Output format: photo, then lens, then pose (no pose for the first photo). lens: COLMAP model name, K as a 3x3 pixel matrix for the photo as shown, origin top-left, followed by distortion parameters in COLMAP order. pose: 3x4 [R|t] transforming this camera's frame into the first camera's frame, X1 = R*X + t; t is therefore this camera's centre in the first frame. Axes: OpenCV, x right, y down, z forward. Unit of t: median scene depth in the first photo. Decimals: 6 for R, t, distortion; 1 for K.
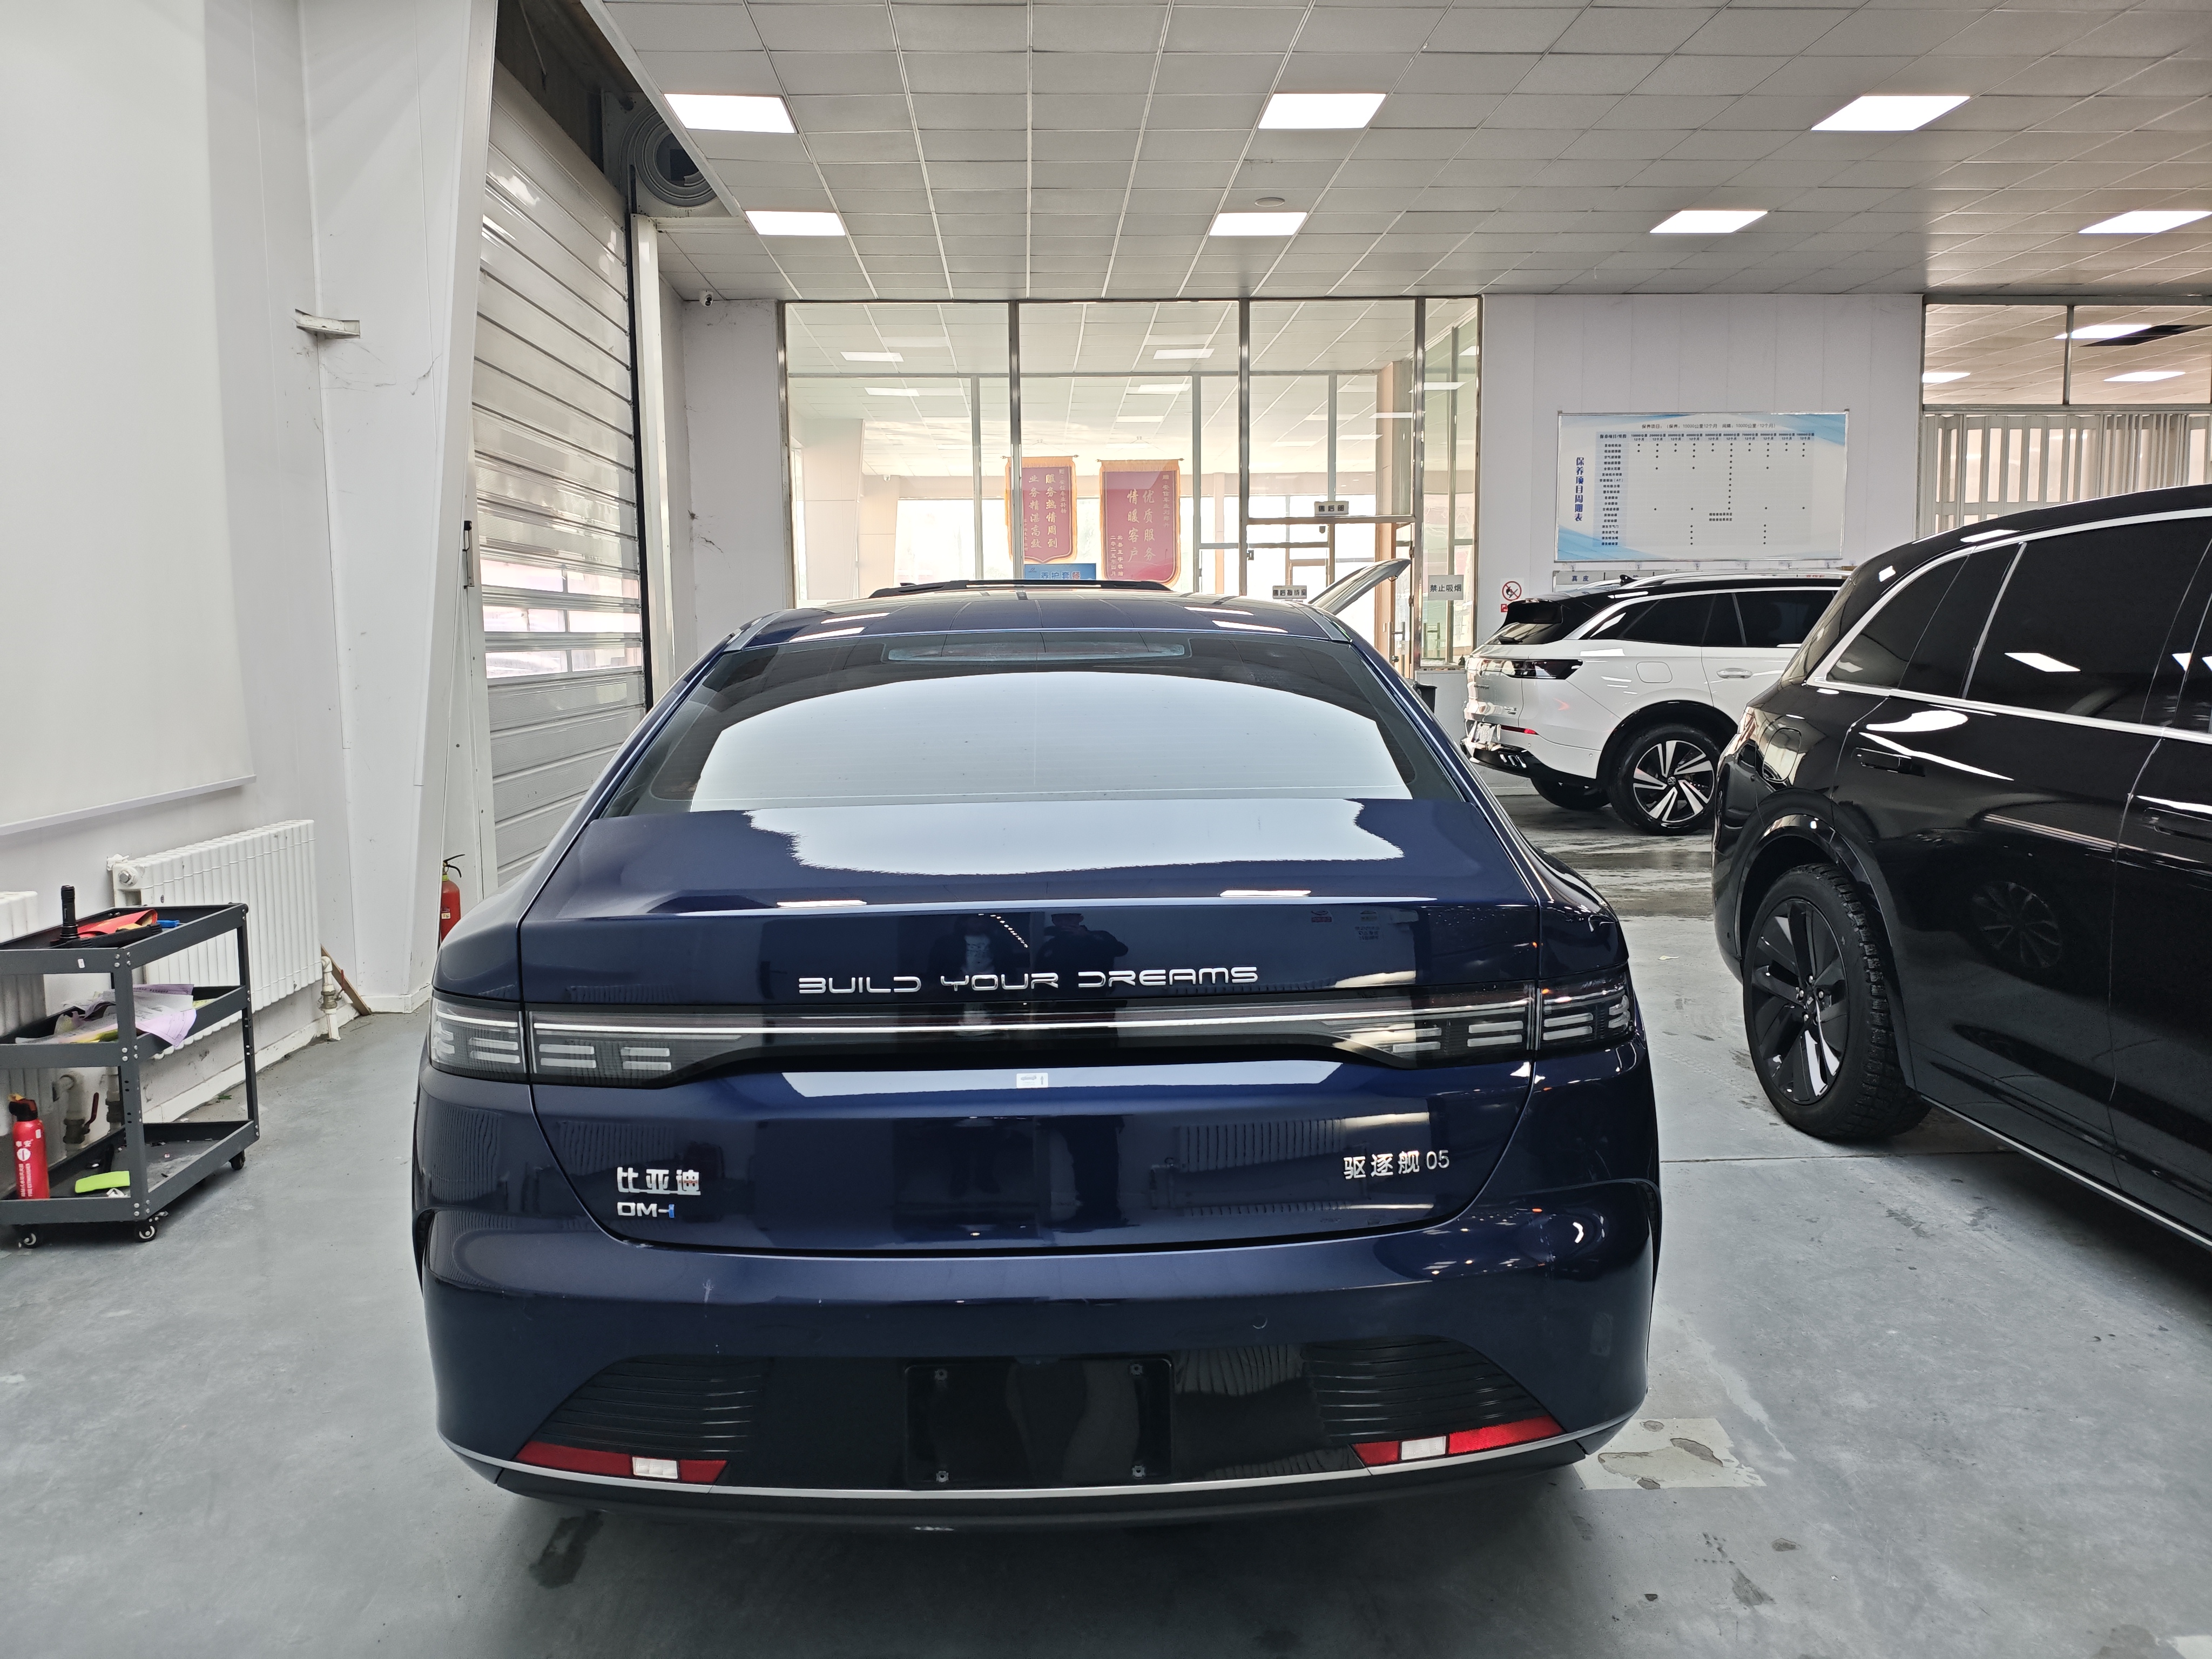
lens RADIAL K [[1695.2, 0, 1106.0], [0, 1695.2, 829.5], [0, 0, 1]] dist [0.075291, -0.129493]
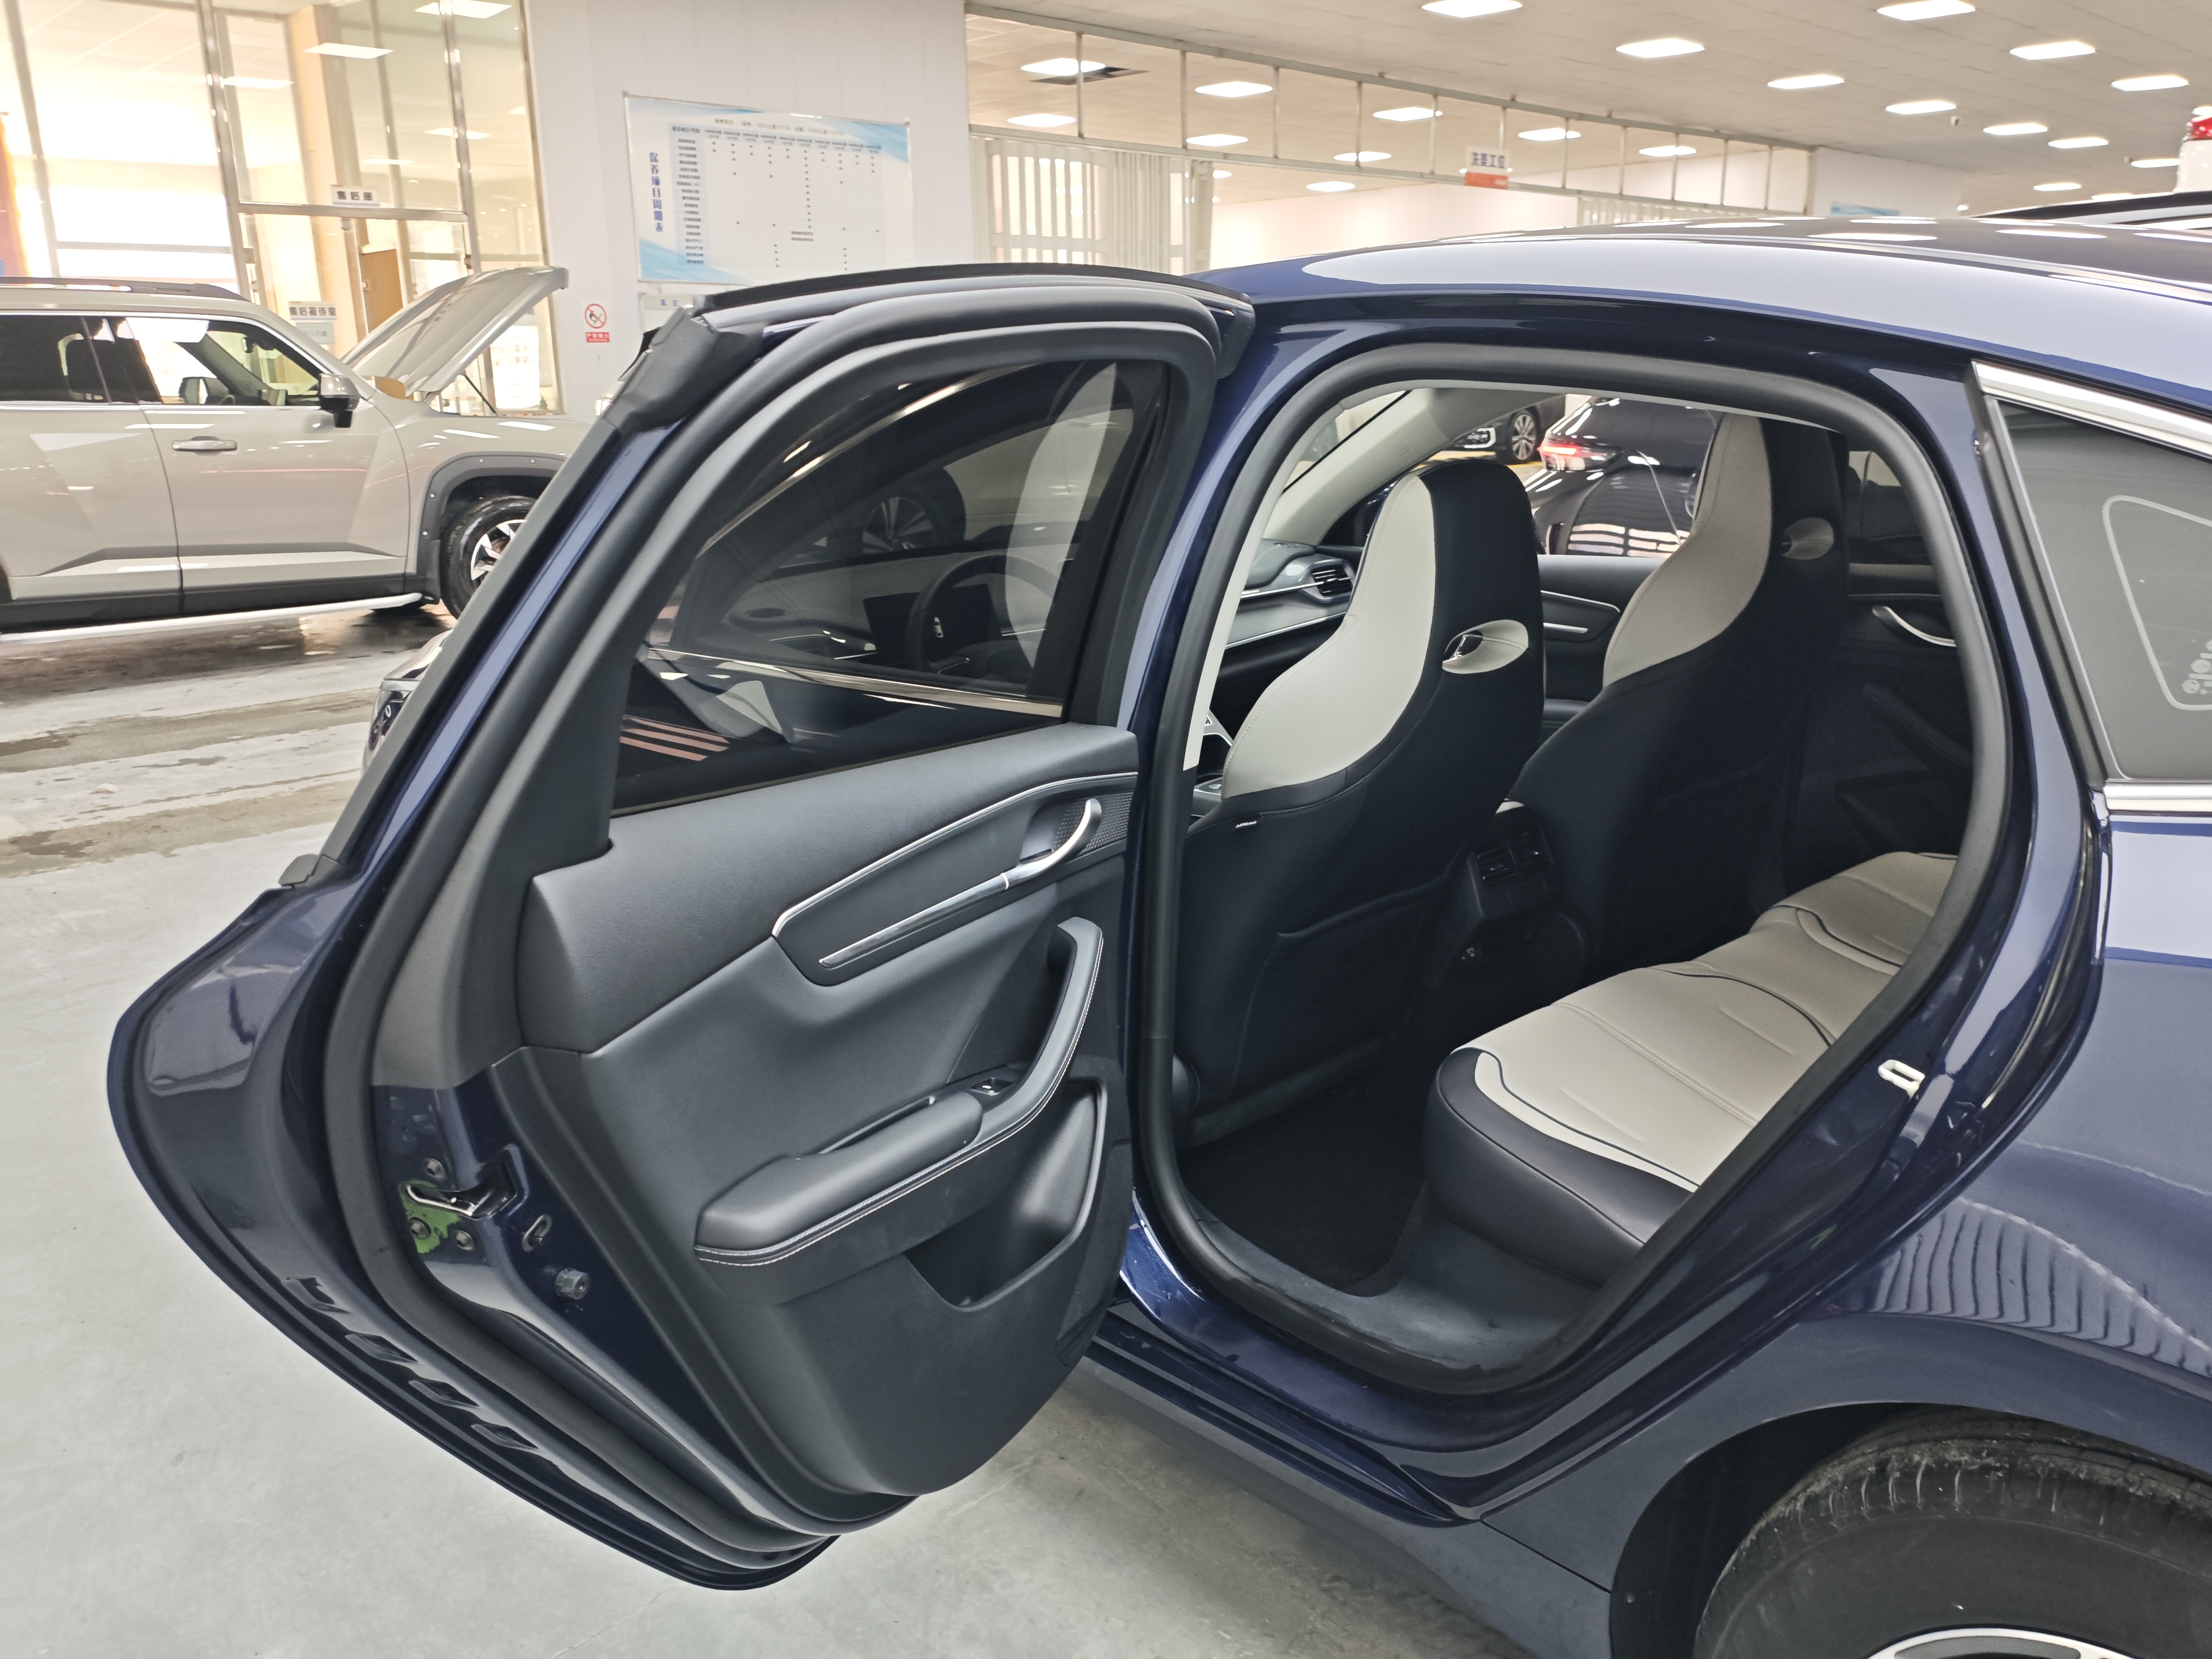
lens RADIAL K [[1761.8, 0, 1112.8], [0, 1761.8, 832.5], [0, 0, 1]] dist [-0.000349, -0.018442]
pose [[0.757992, -0.164104, 0.631283, -0.167882], [0.076955, 0.983574, 0.163281, -0.017624], [-0.647708, -0.075185, 0.758170, 0.208063]]
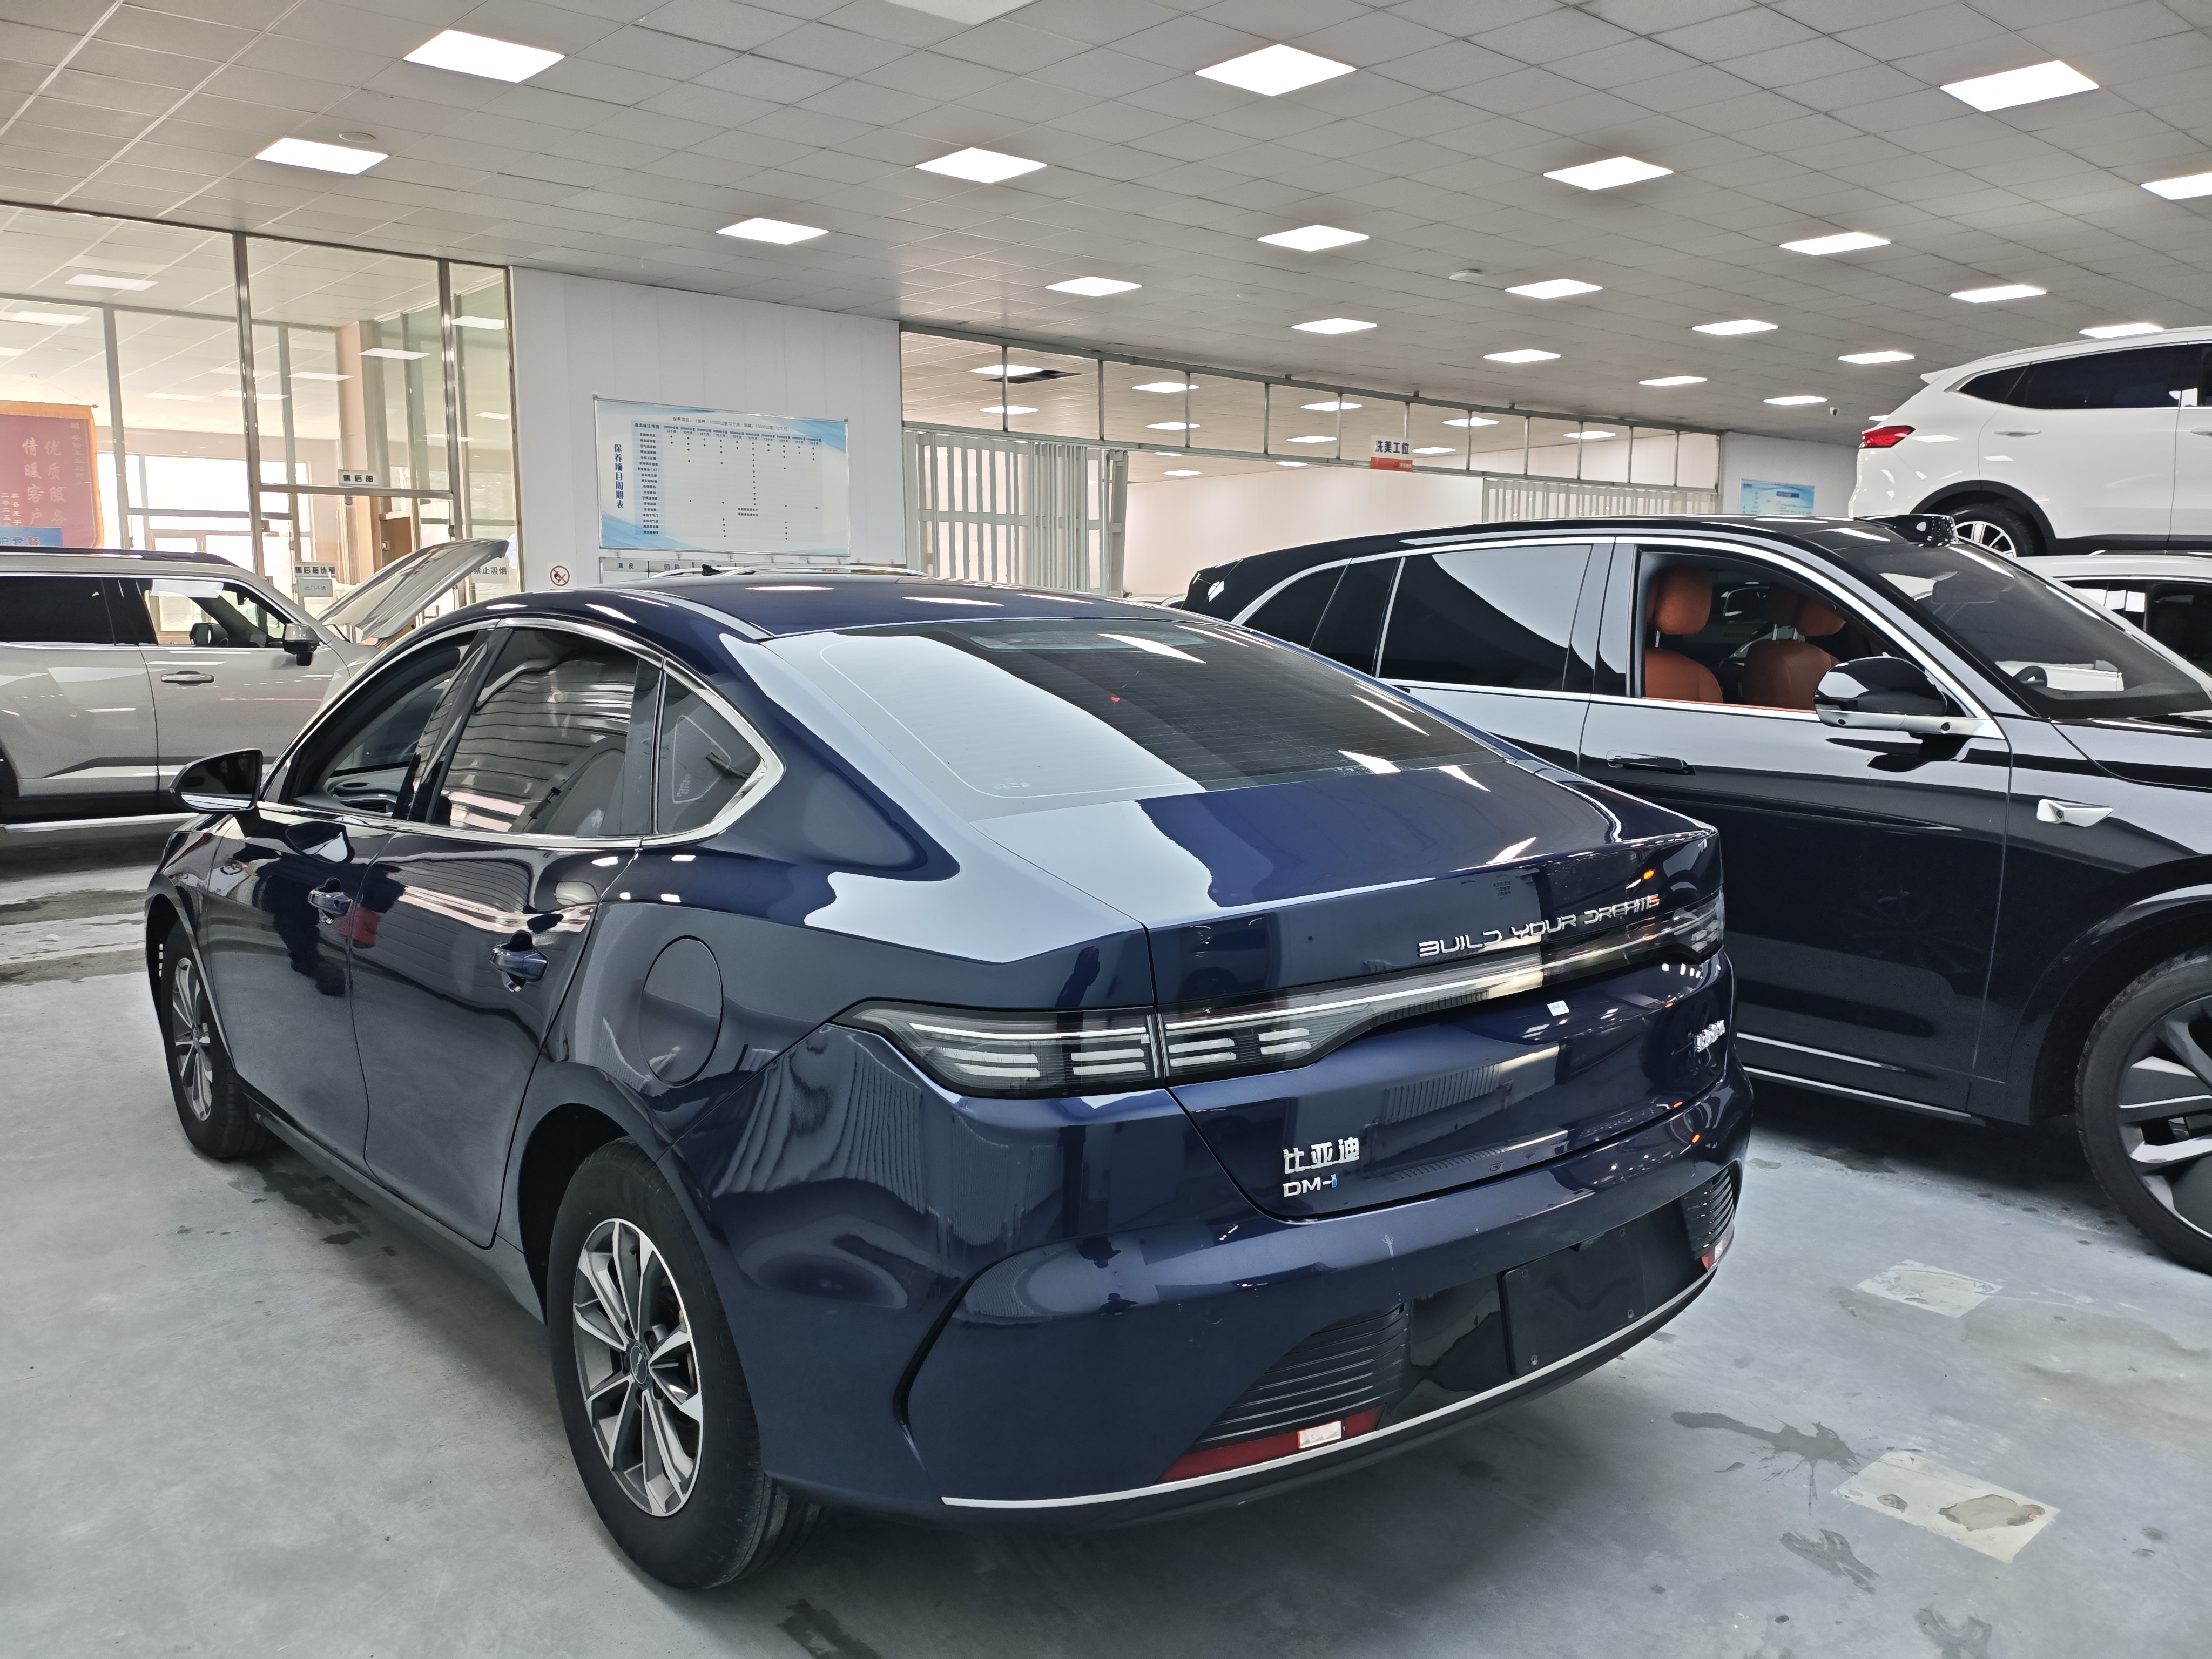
lens RADIAL K [[1711.1, 0, 1114.8], [0, 1711.1, 823.1], [0, 0, 1]] dist [0.078253, -0.143048]
pose [[0.781191, -0.063768, 0.621027, -0.153956], [0.062083, 0.997774, 0.024357, -0.004231], [-0.621197, 0.019528, 0.783411, 0.040392]]
